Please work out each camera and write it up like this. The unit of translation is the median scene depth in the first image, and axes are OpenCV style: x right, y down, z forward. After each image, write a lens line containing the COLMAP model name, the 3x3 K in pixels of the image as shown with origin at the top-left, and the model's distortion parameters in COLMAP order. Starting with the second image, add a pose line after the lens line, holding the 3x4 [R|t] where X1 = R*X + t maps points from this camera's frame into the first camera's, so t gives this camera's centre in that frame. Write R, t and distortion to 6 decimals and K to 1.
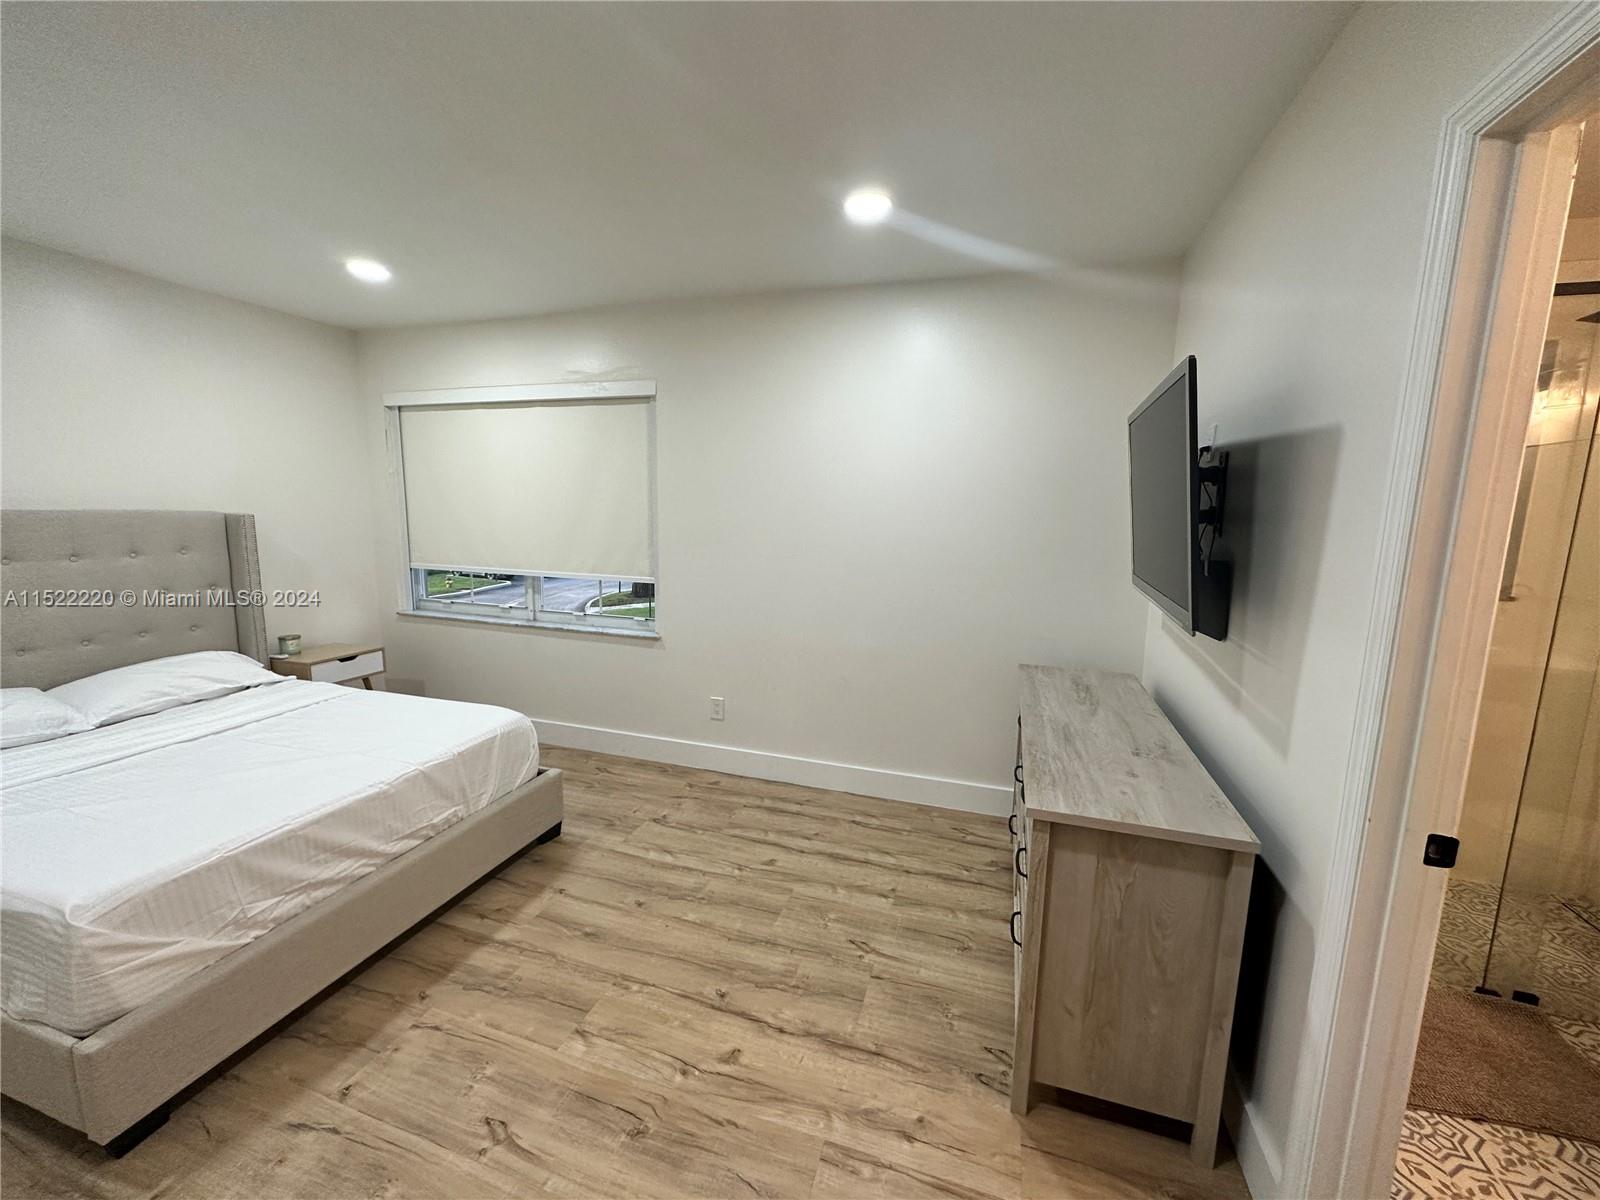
lens RADIAL K [[635.1, 0, 801.2], [0, 635.1, 594.6], [0, 0, 1]] dist [-0.006413, 0.000239]
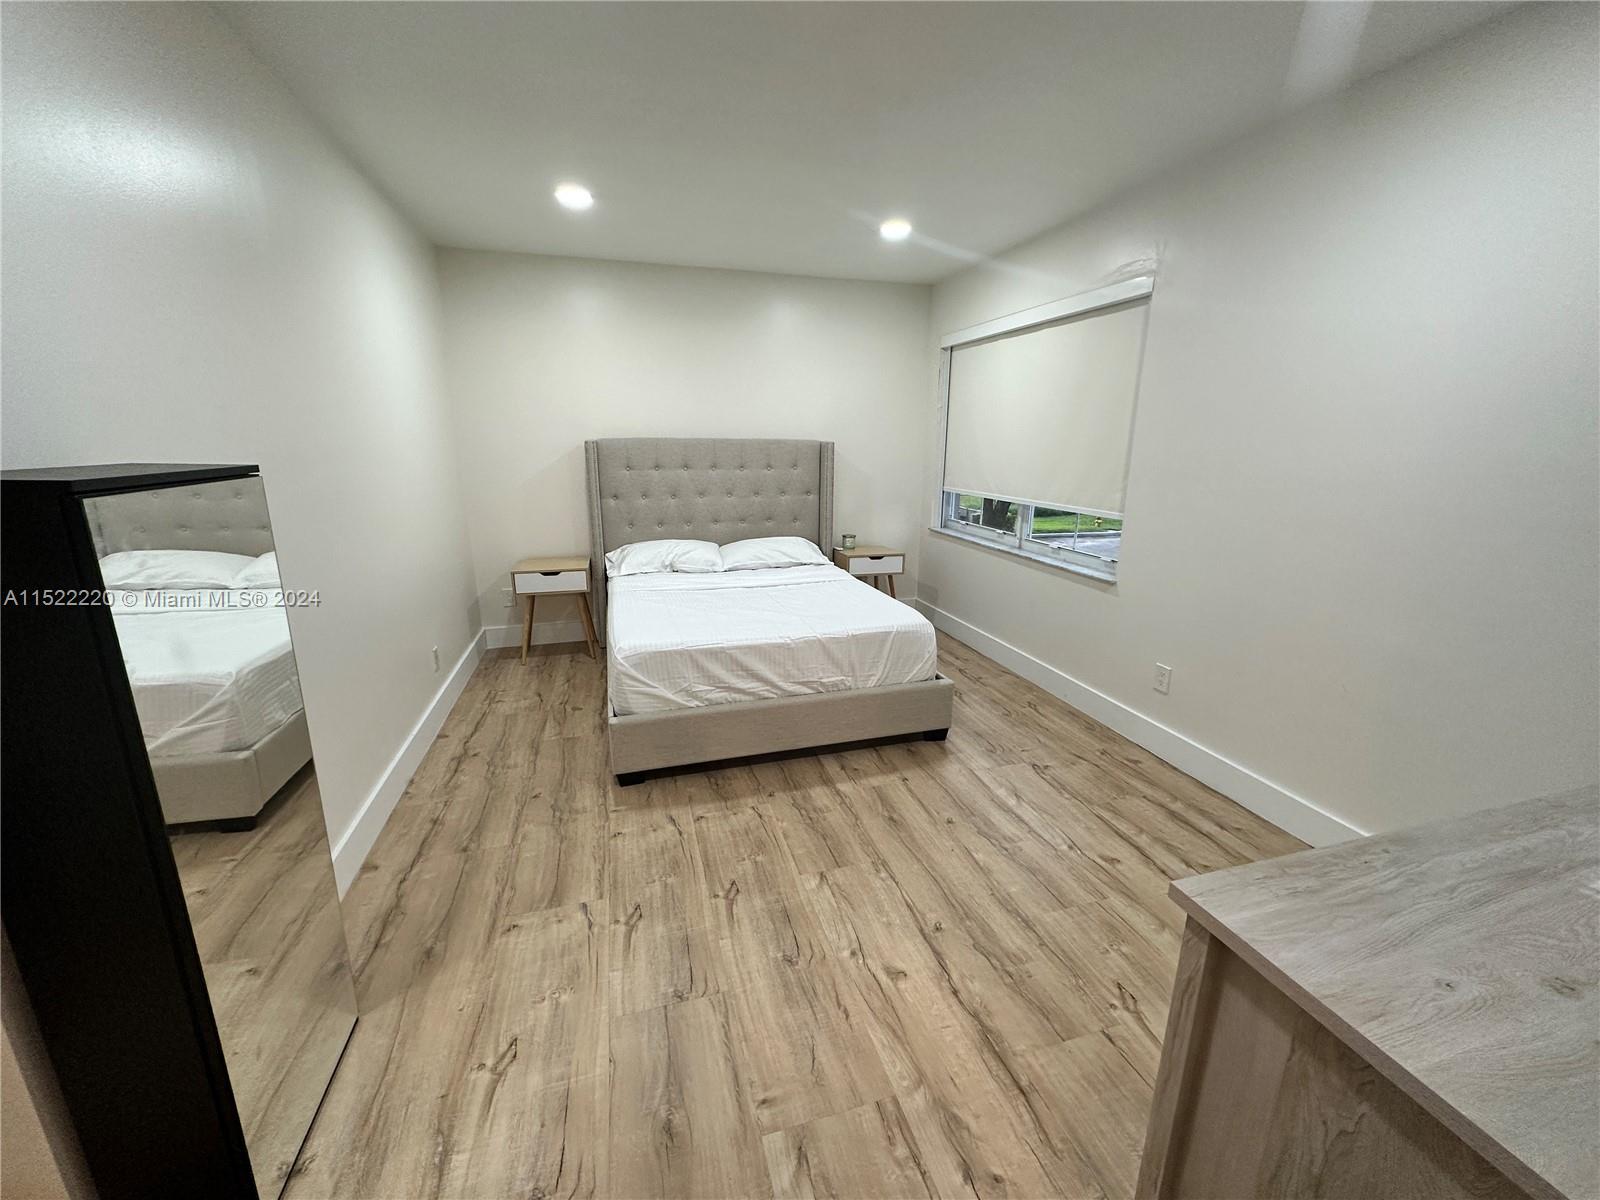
lens RADIAL K [[635.1, 0, 800.5], [0, 635.1, 596.3], [0, 0, 1]] dist [-0.006413, 0.000239]
pose [[0.561101, 0.185199, -0.806763, 0.386335], [-0.110900, 0.982682, 0.148452, 0.007789], [0.820285, 0.006174, 0.571922, 0.228897]]
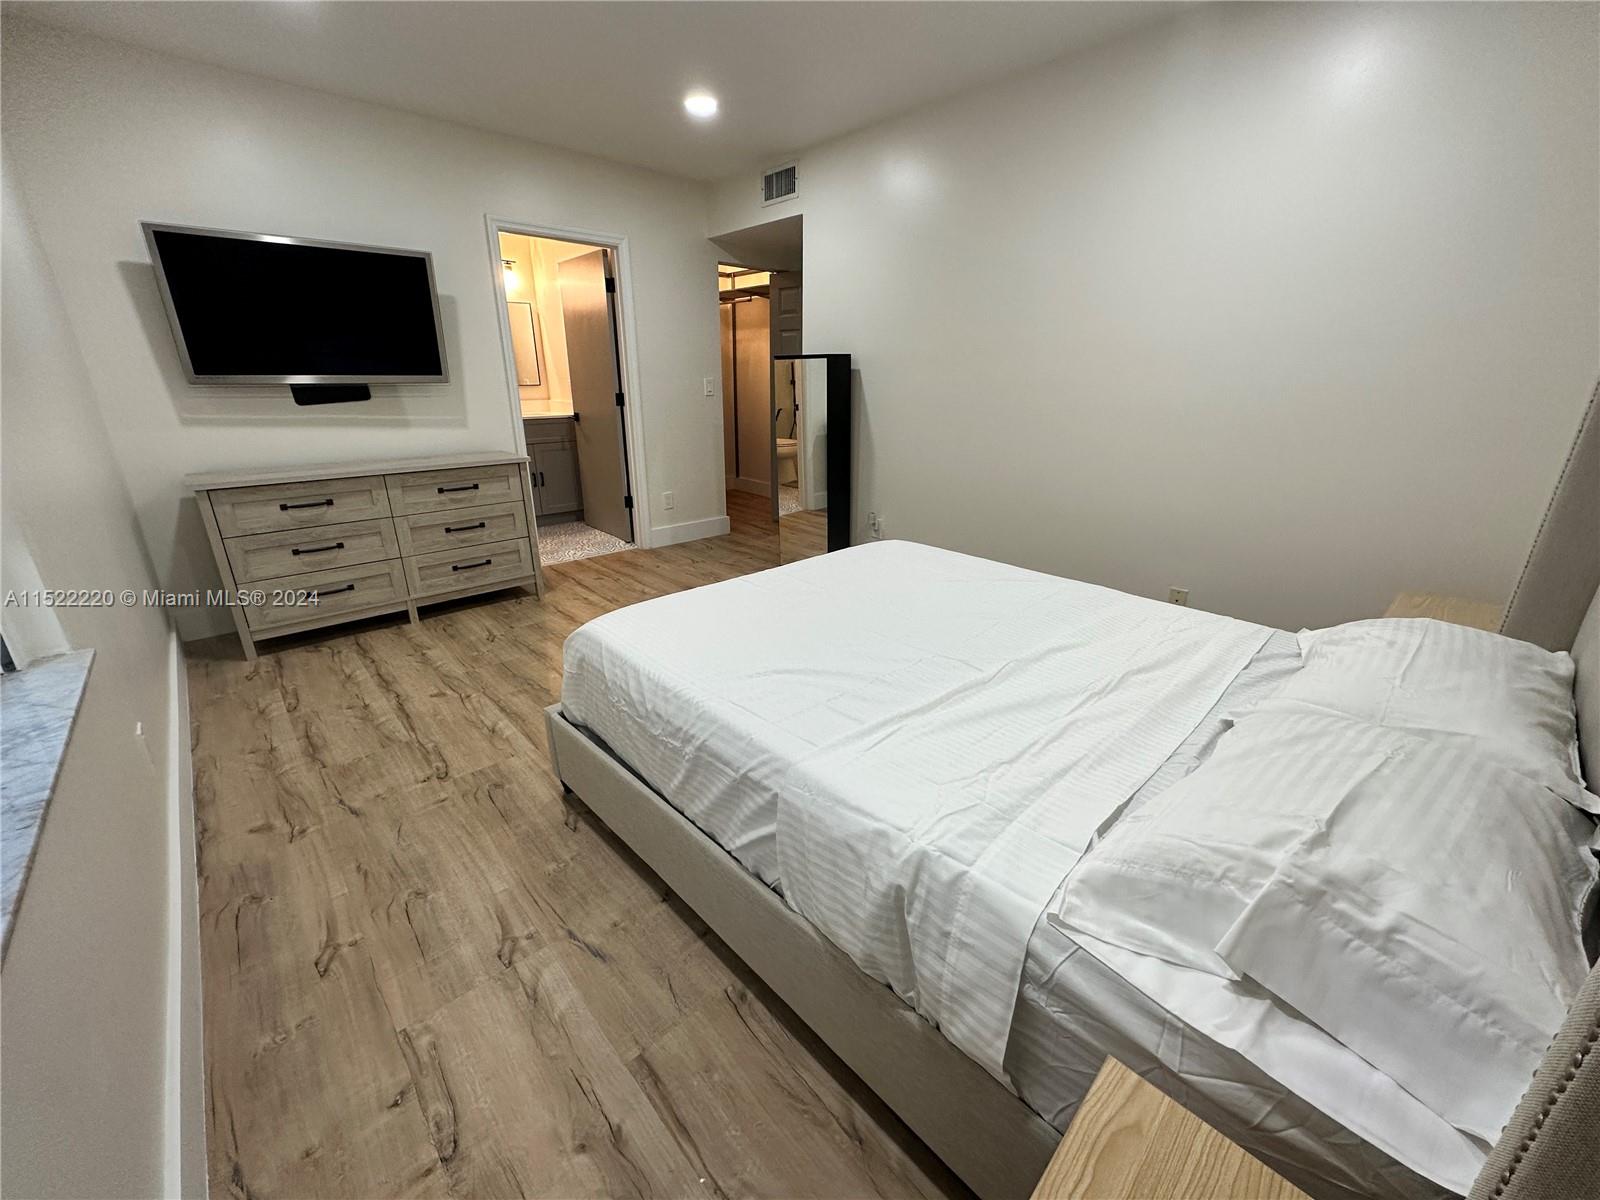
lens RADIAL K [[635.1, 0, 803.0], [0, 635.1, 594.3], [0, 0, 1]] dist [-0.006413, 0.000239]
pose [[-0.874435, -0.180773, 0.450205, -1.136580], [0.047639, 0.891504, 0.450500, -0.158225], [-0.482798, 0.415381, -0.770950, 1.681180]]
